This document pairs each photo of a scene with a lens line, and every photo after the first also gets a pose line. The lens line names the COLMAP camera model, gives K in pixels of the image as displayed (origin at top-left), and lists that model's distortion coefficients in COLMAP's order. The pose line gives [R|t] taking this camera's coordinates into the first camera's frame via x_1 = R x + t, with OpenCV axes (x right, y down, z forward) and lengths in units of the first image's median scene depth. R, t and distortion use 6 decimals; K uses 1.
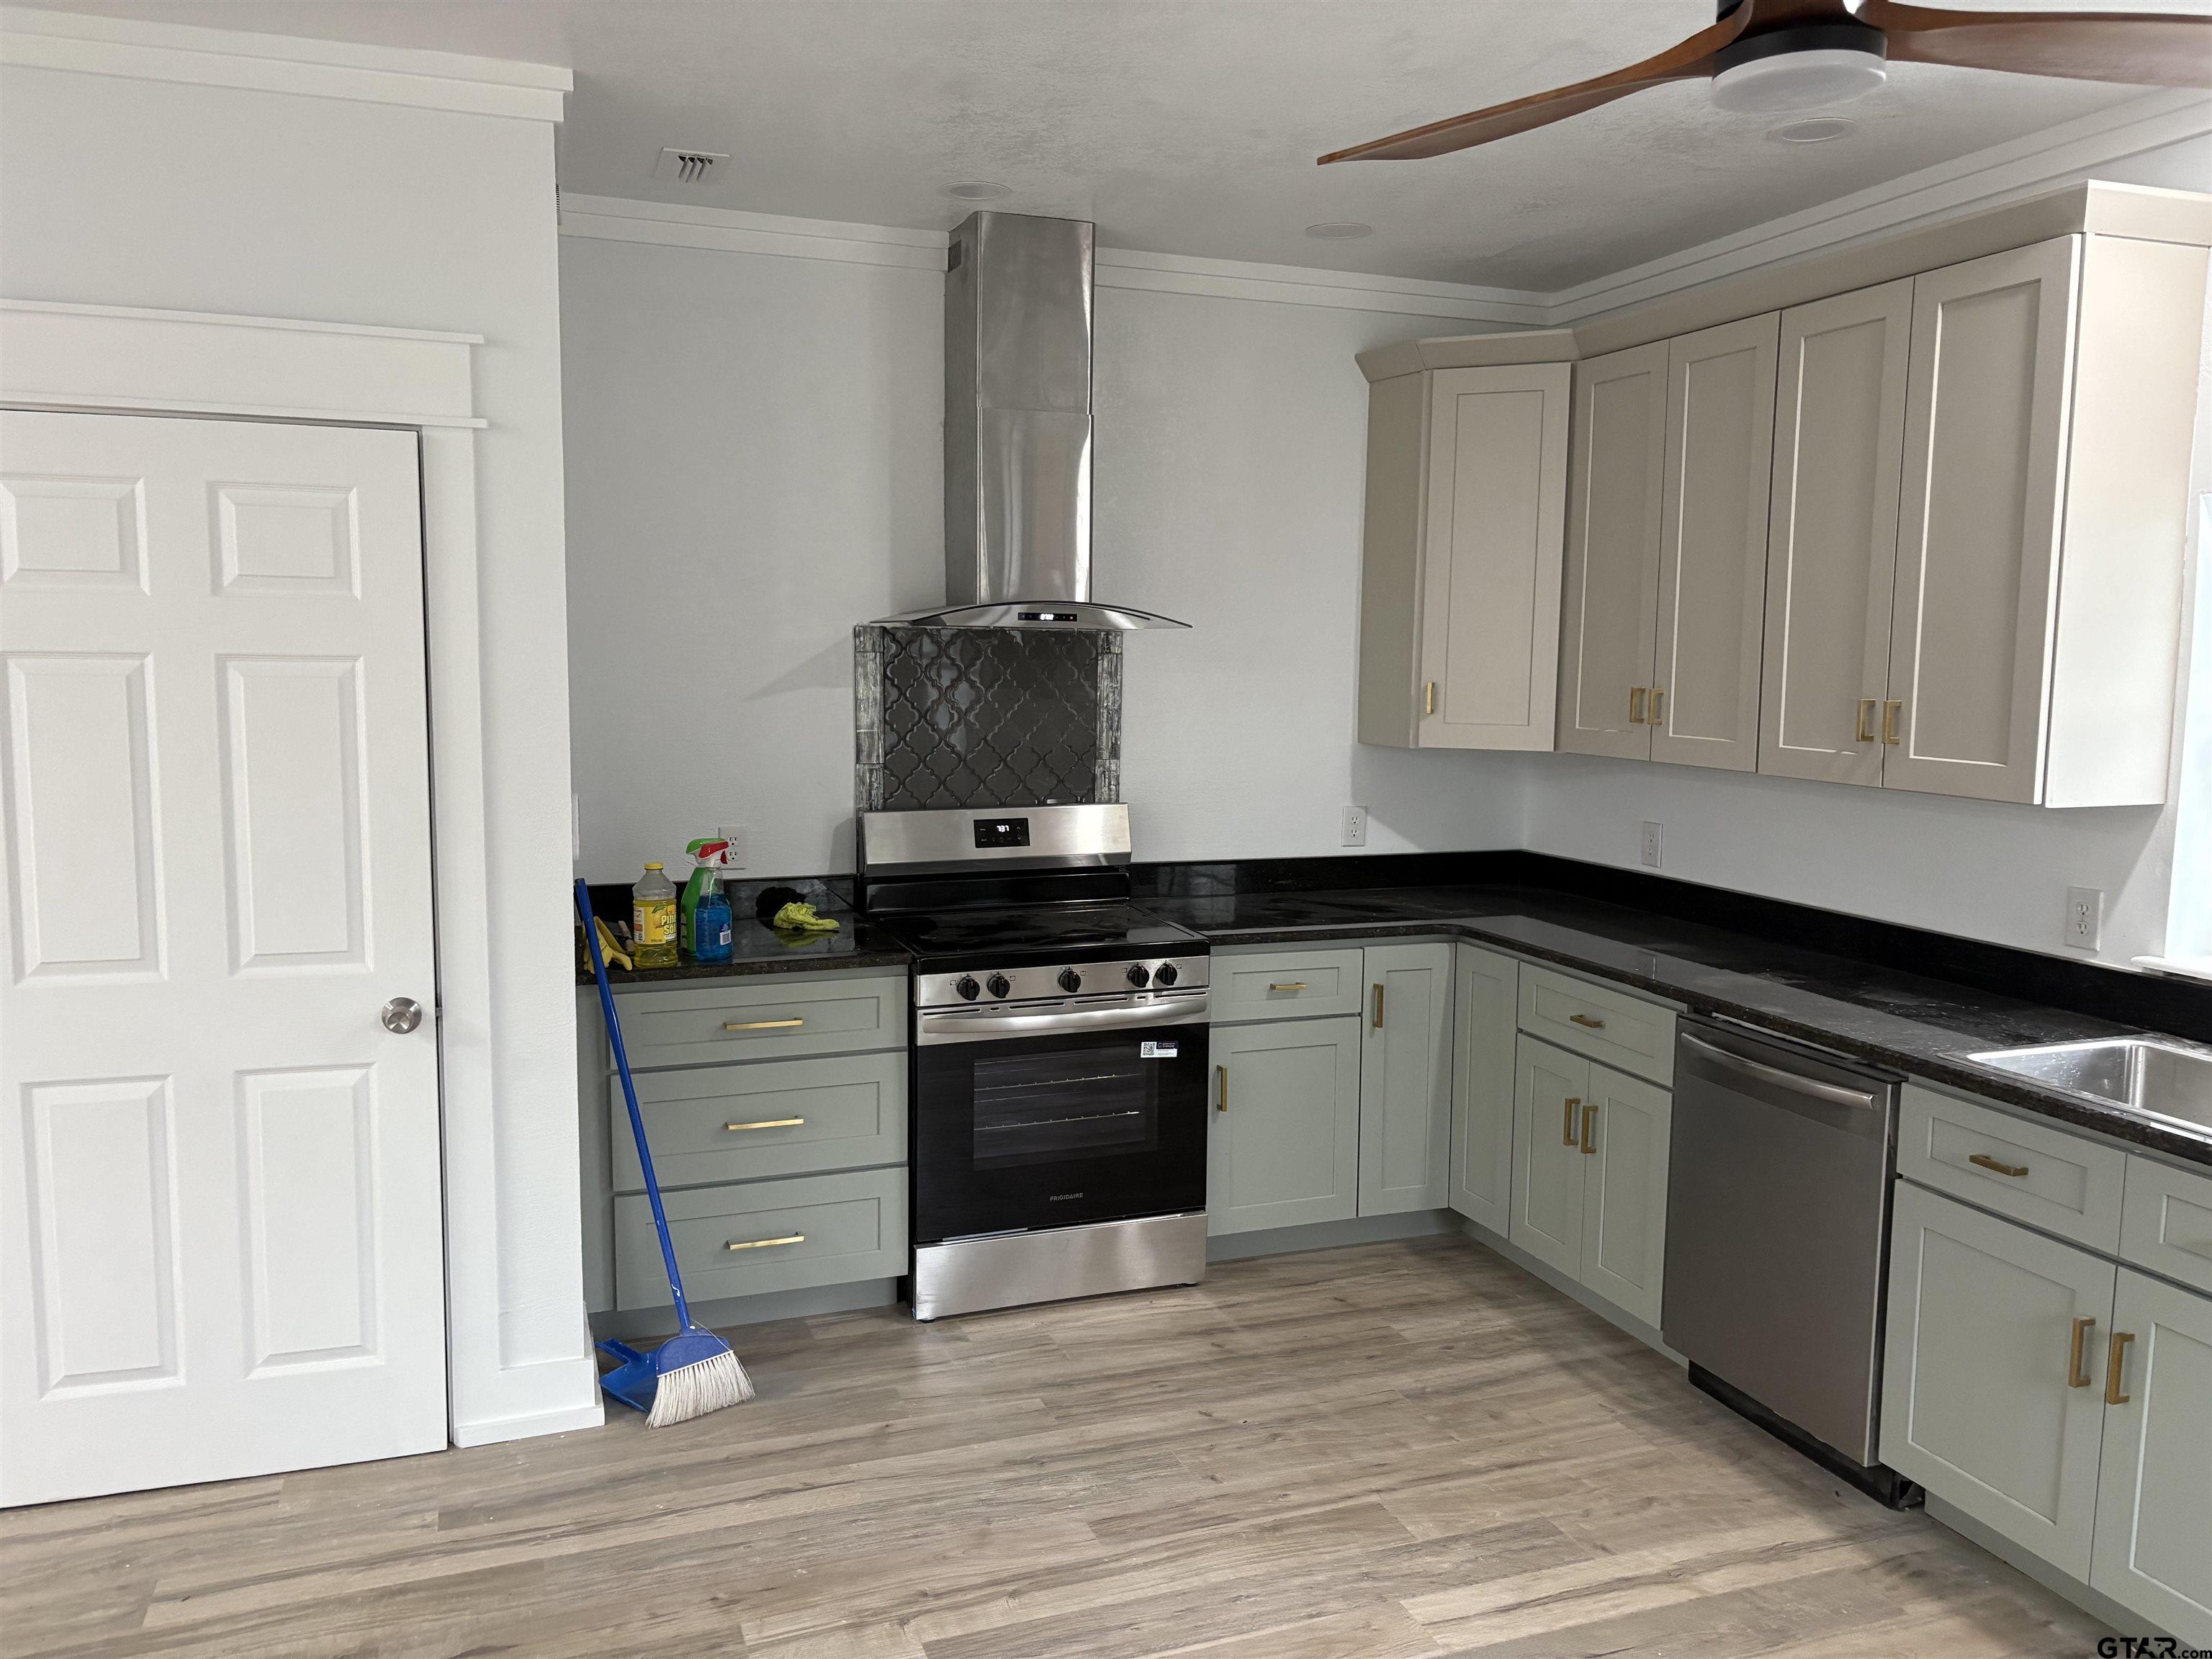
lens RADIAL K [[1674.2, 0, 1115.8], [0, 1674.2, 829.6], [0, 0, 1]] dist [0.063991, -0.053619]
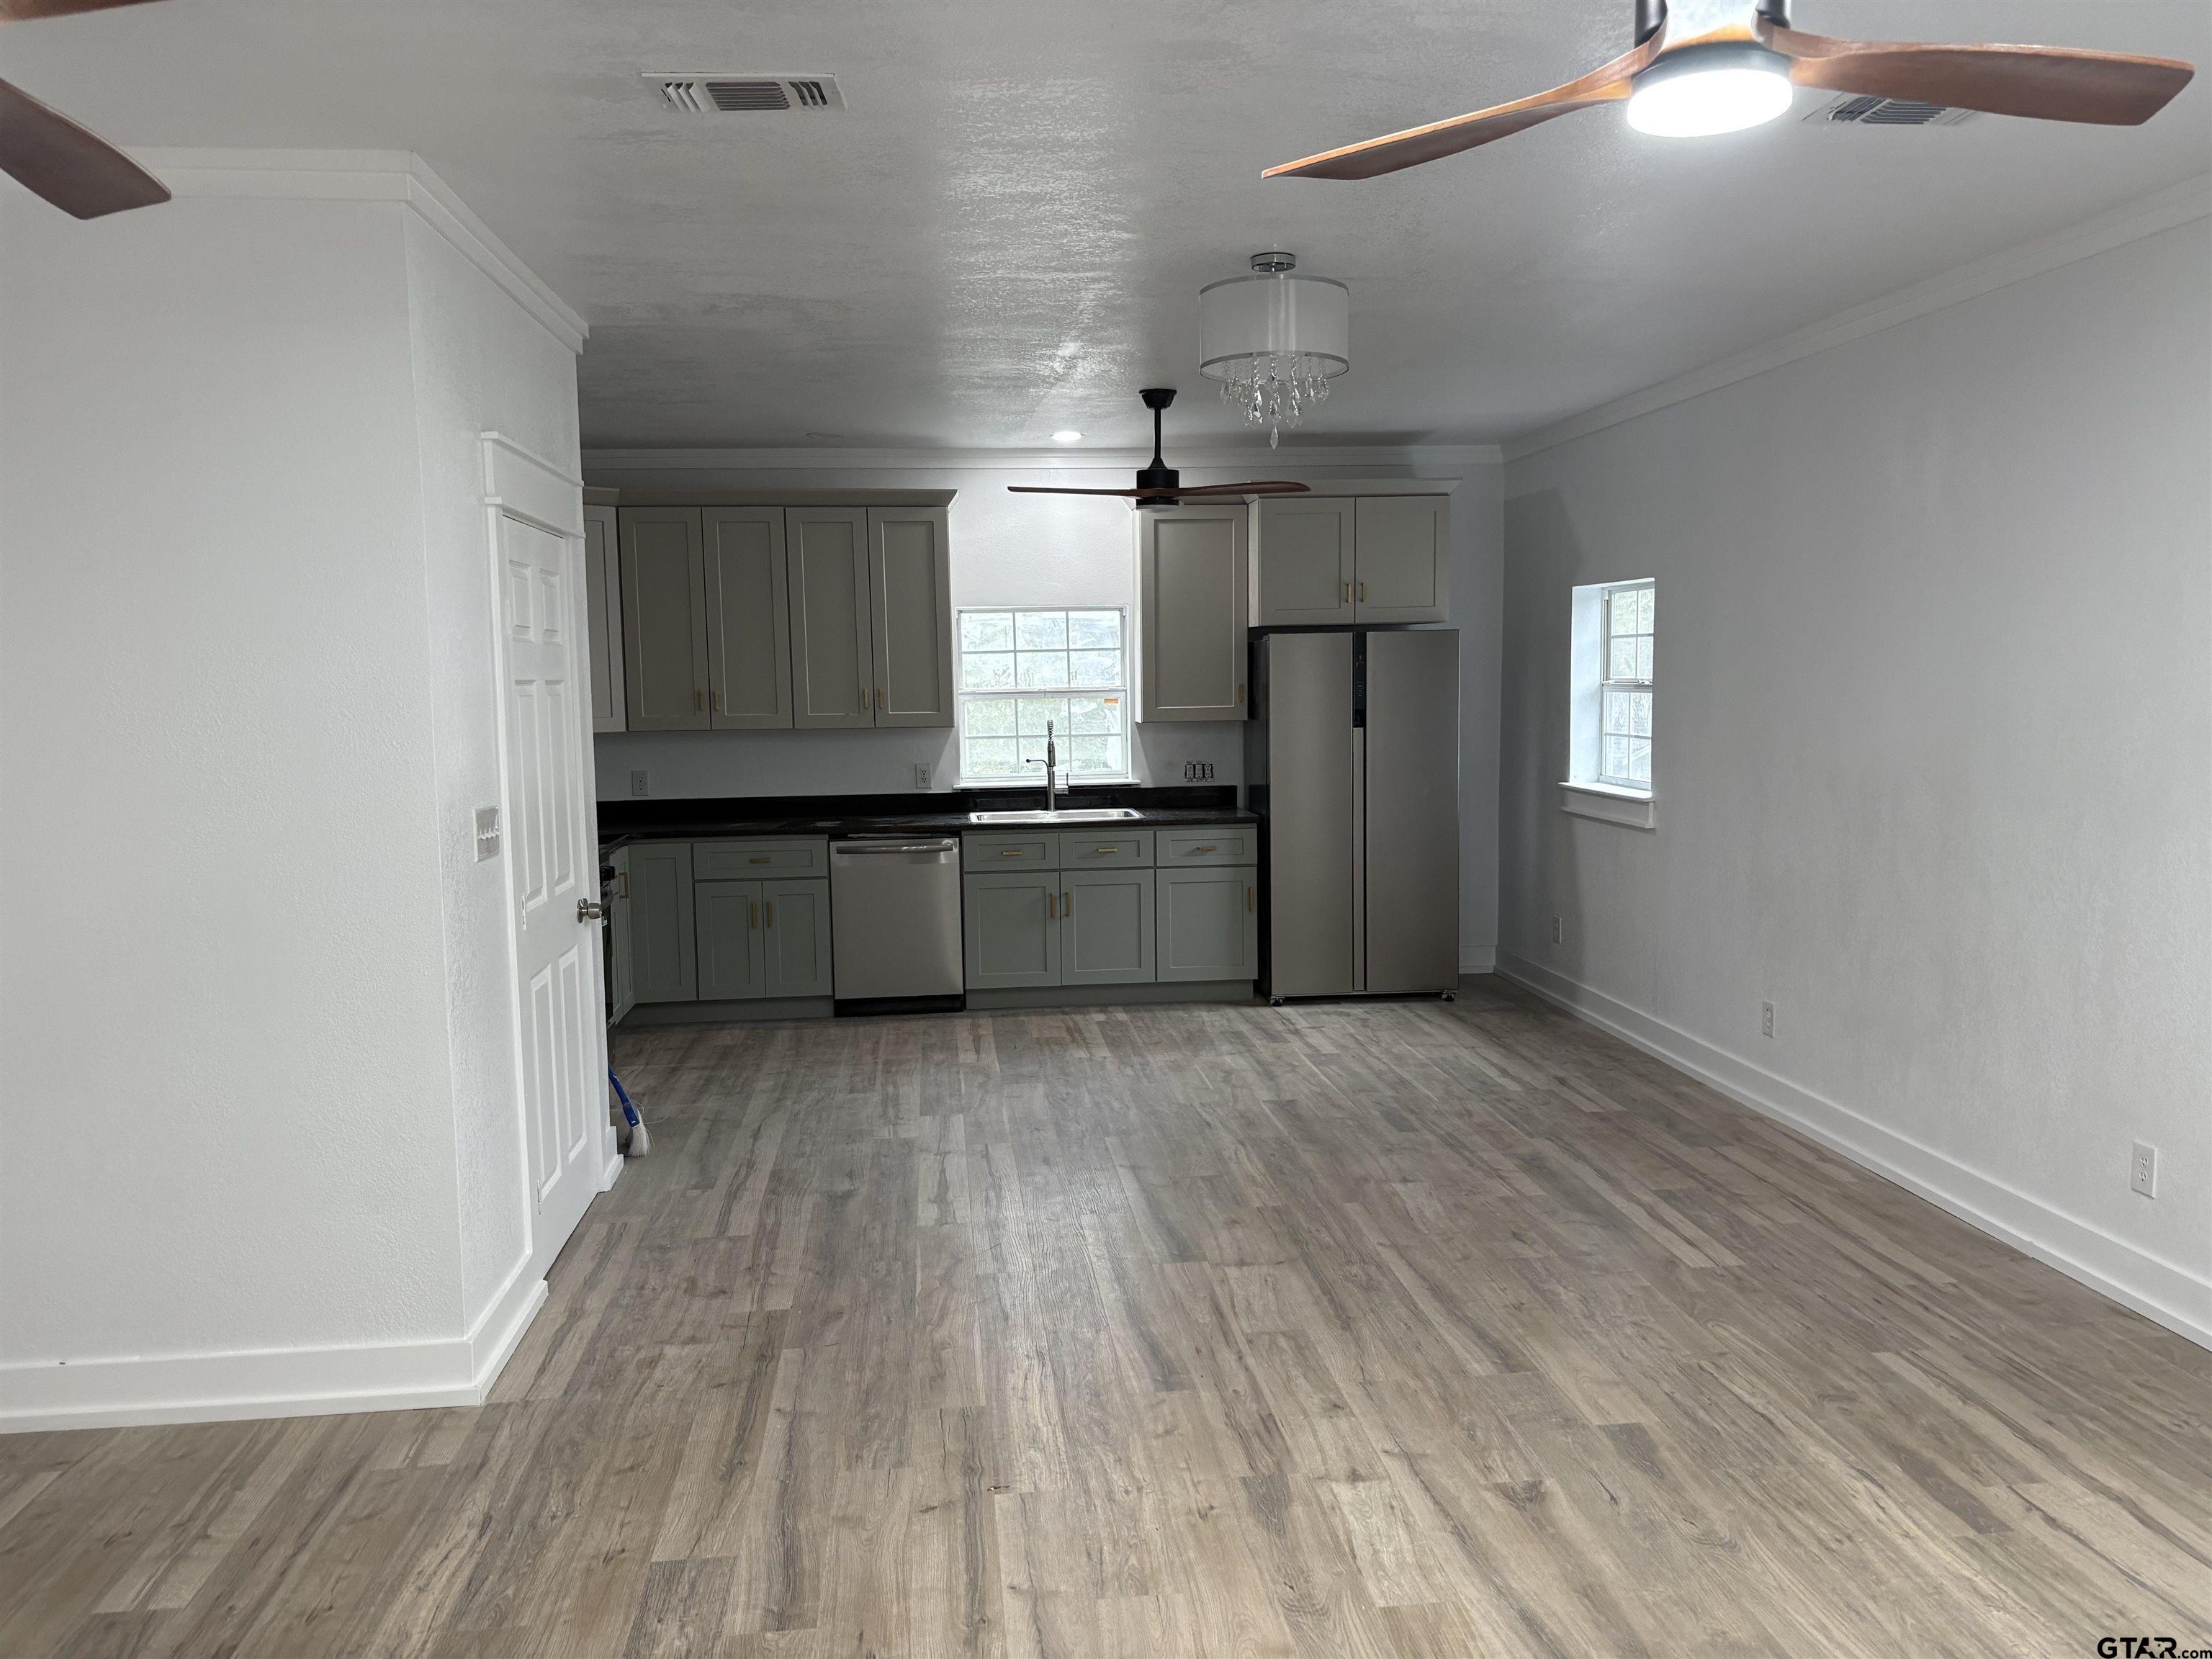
lens RADIAL K [[1674.2, 0, 1115.8], [0, 1674.2, 829.6], [0, 0, 1]] dist [0.063991, -0.053619]
pose [[0.235867, -0.104926, 0.966104, -1.839141], [0.126114, 0.989052, 0.076628, -0.022721], [-0.963567, 0.103765, 0.246517, 0.151472]]
